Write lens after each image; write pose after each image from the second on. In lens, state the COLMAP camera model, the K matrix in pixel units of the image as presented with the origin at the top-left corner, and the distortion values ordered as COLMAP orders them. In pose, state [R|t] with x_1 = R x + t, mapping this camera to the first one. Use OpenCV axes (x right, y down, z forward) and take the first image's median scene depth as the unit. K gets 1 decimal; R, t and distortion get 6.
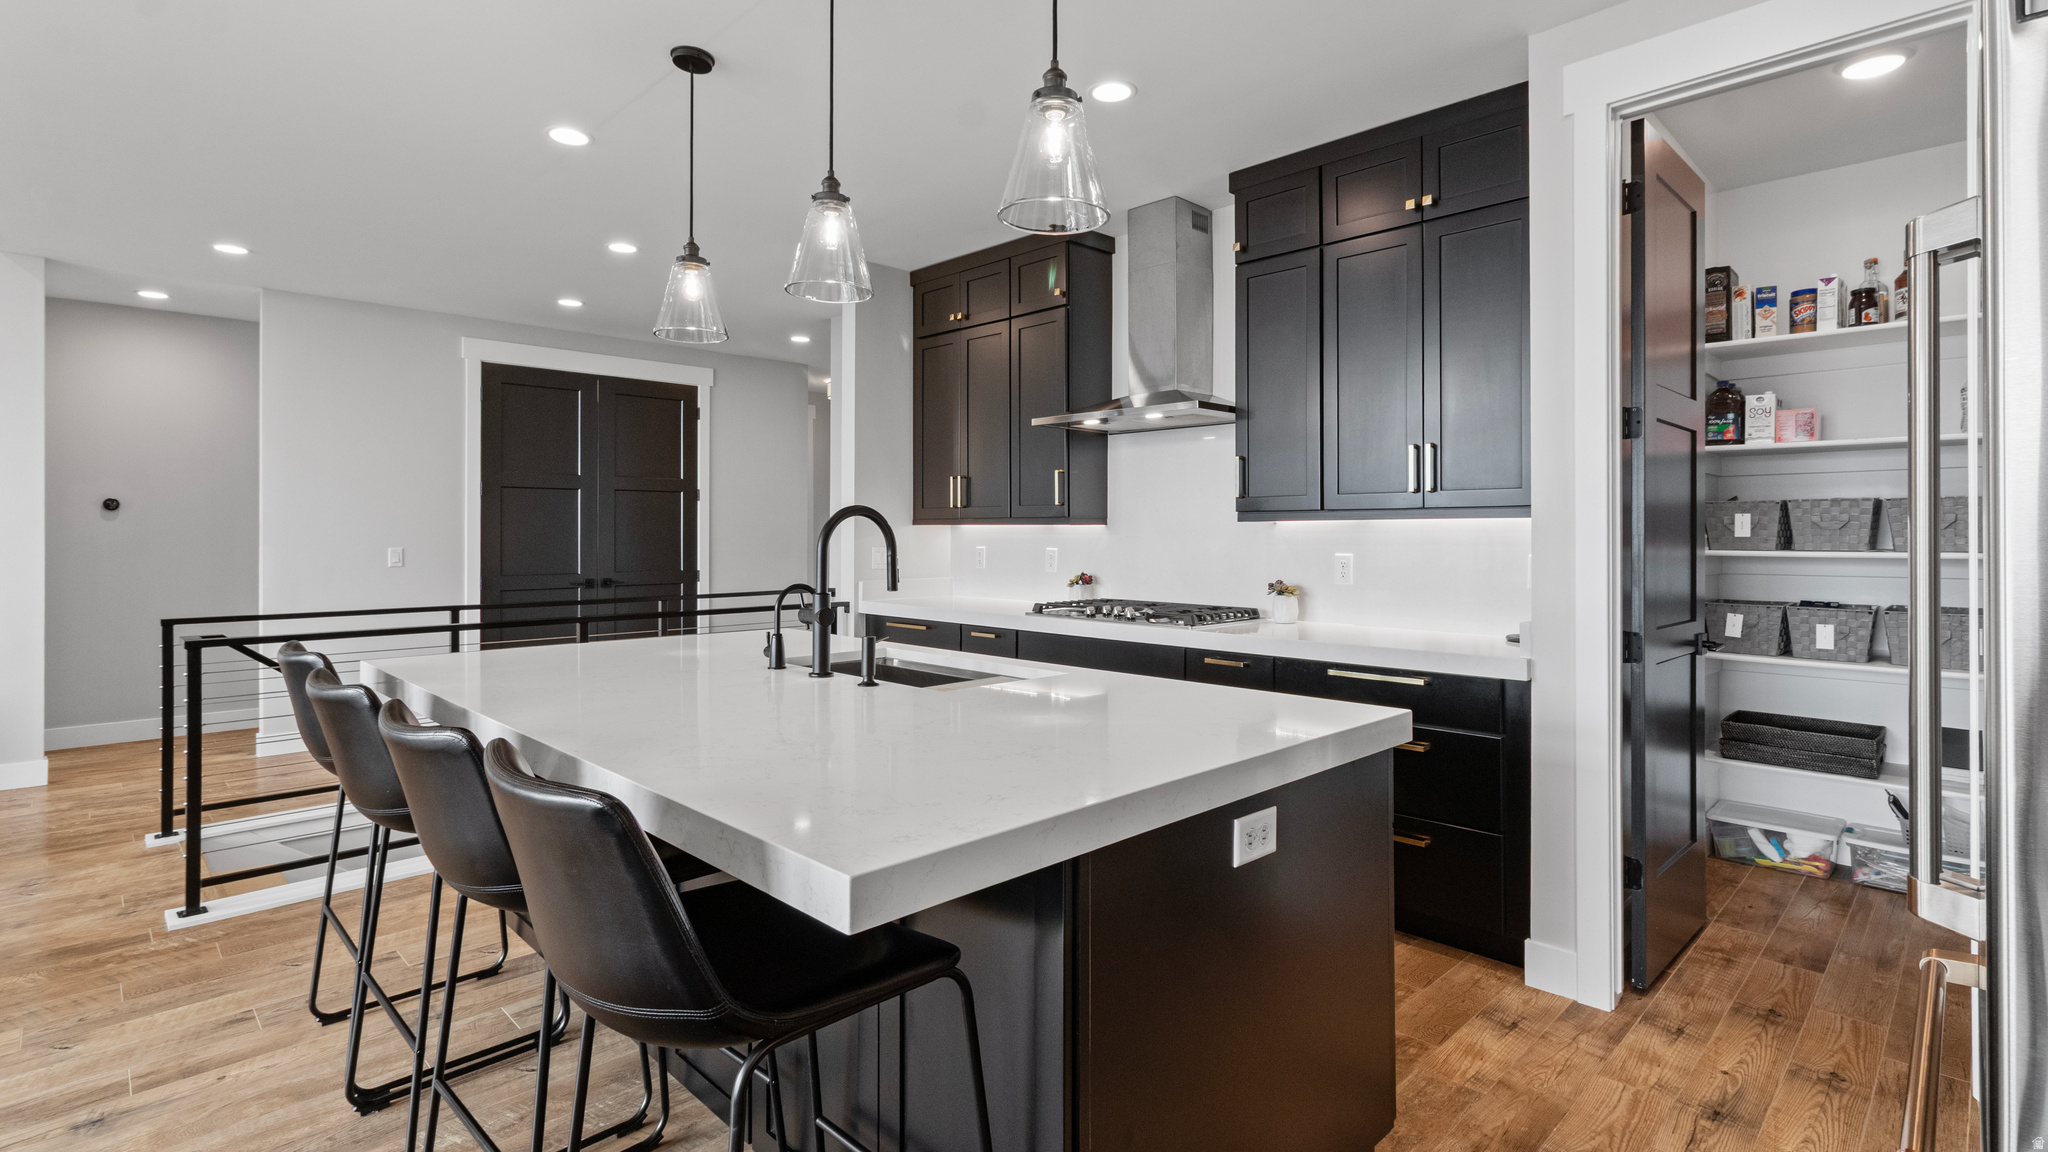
lens RADIAL K [[969.8, 0, 1021.9], [0, 969.8, 527.4], [0, 0, 1]] dist [0.020678, 0.000193]
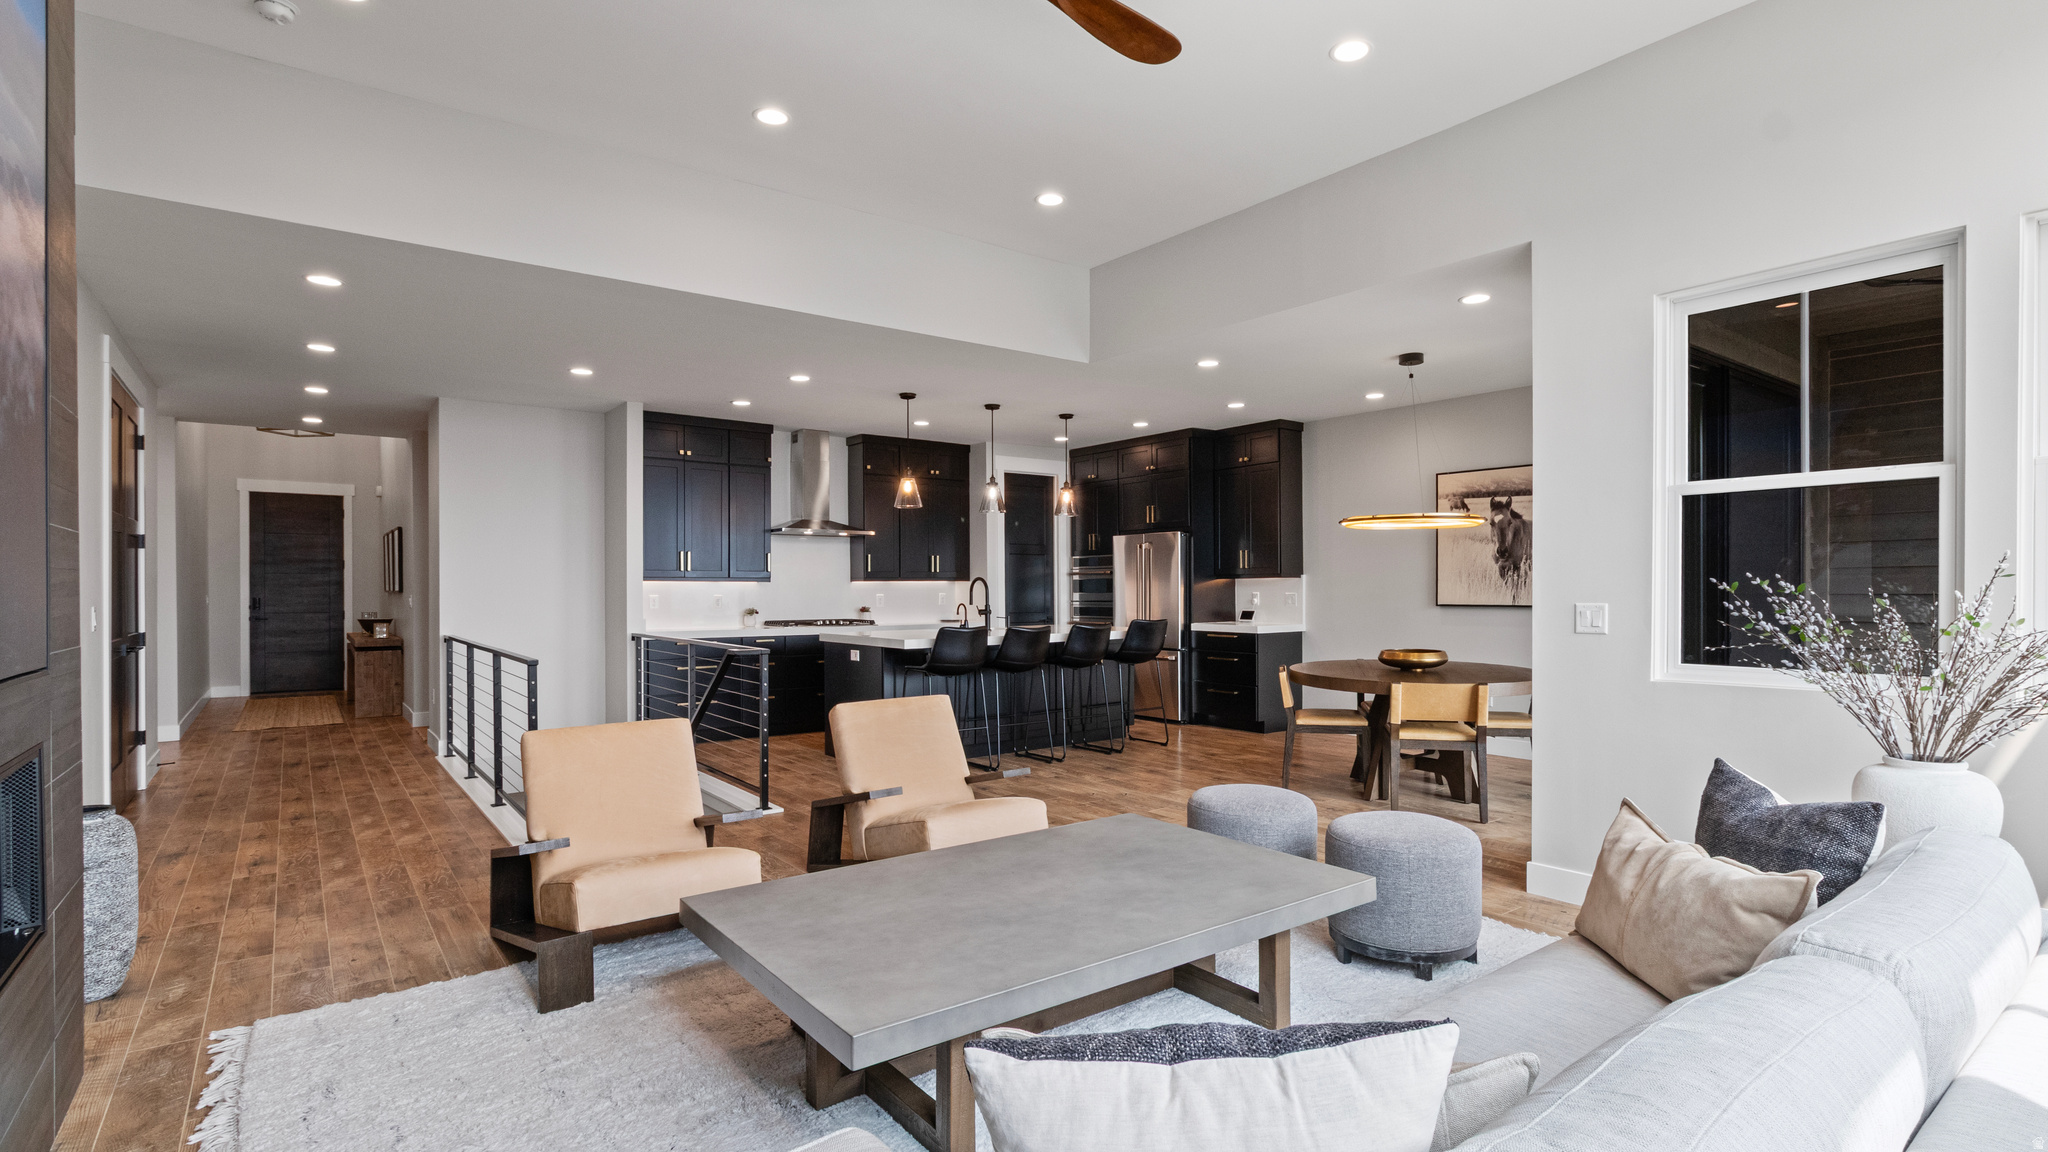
lens RADIAL K [[984.1, 0, 1041.1], [0, 984.1, 596.9], [0, 0, 1]] dist [0.001804, 0.000533]
pose [[0.112913, -0.009732, 0.993557, -1.739831], [-0.005929, 0.999928, 0.010469, 0.003756], [-0.993587, -0.007073, 0.112847, 0.235271]]
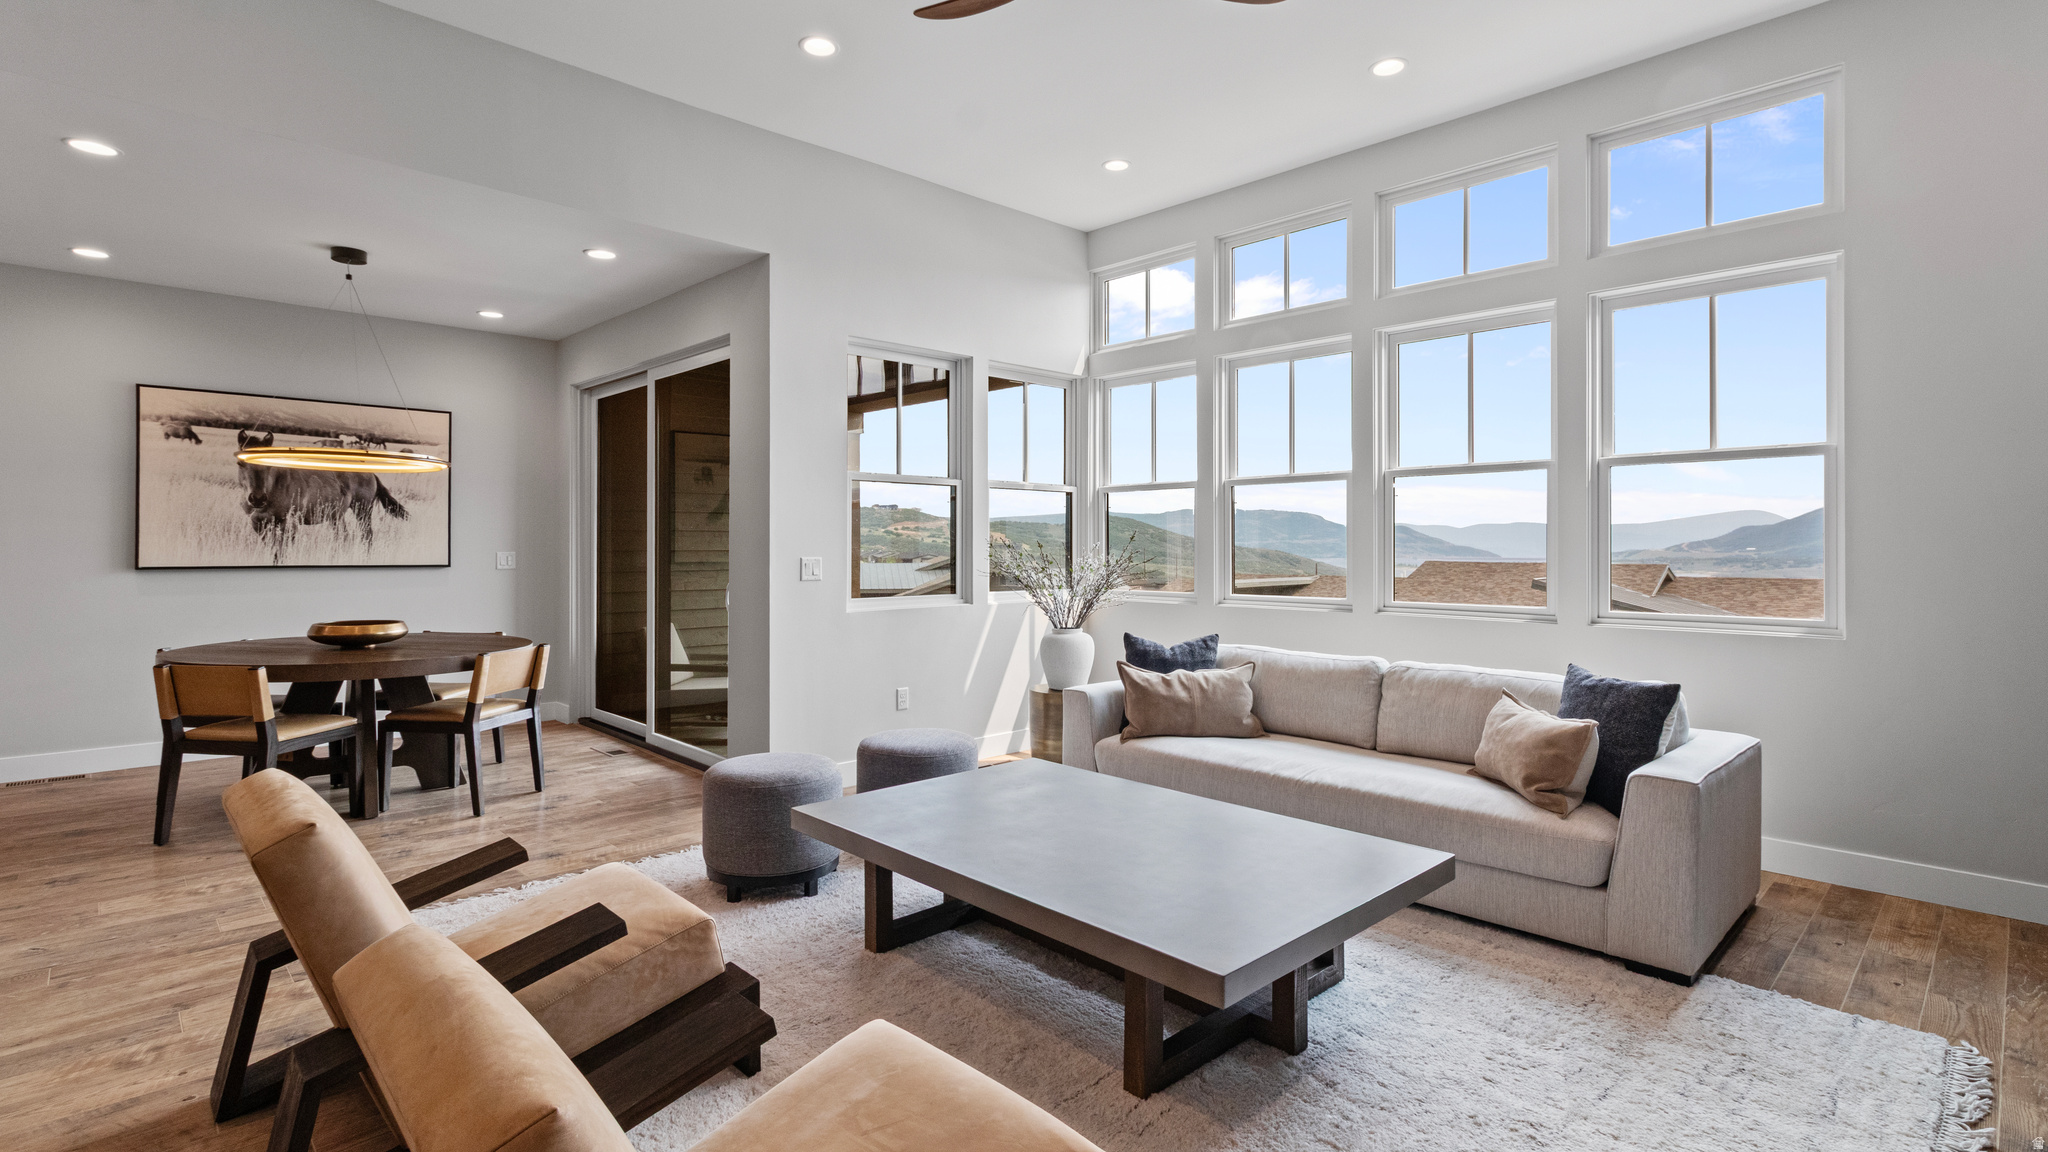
lens RADIAL K [[970.5, 0, 1034.0], [0, 970.5, 540.6], [0, 0, 1]] dist [0.004084, 0.000960]
pose [[-0.999993, -0.003243, 0.002057, -1.103584], [-0.003271, 0.999904, -0.013456, 0.009742], [-0.002014, -0.013463, -0.999907, 0.919426]]
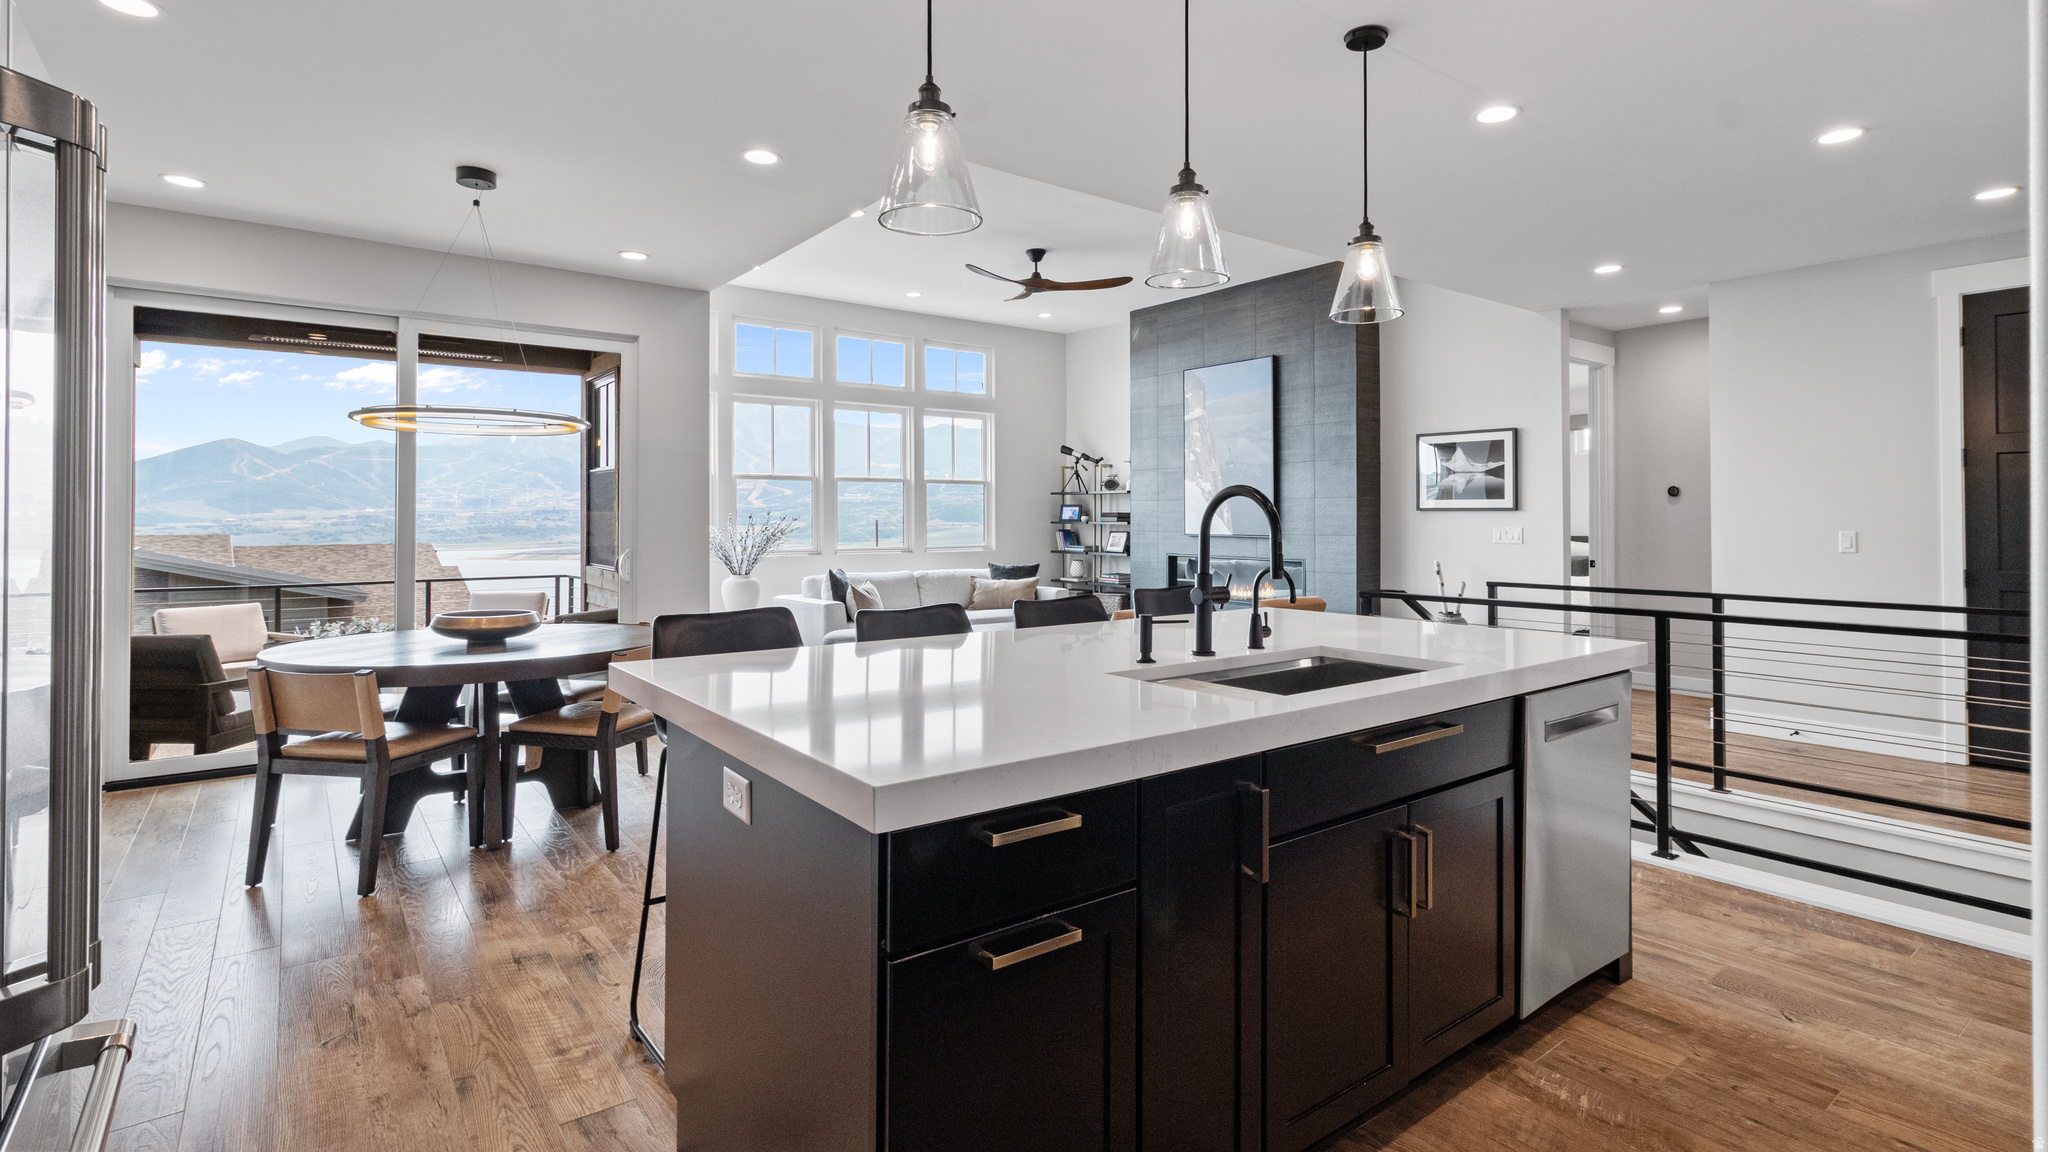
lens RADIAL K [[976.0, 0, 1029.4], [0, 976.0, 508.3], [0, 0, 1]] dist [0.002531, 0.000272]
pose [[-0.119194, -0.009203, -0.992828, 0.428014], [0.007726, 0.999918, -0.010196, 0.004007], [0.992841, -0.008886, -0.119114, 0.483756]]
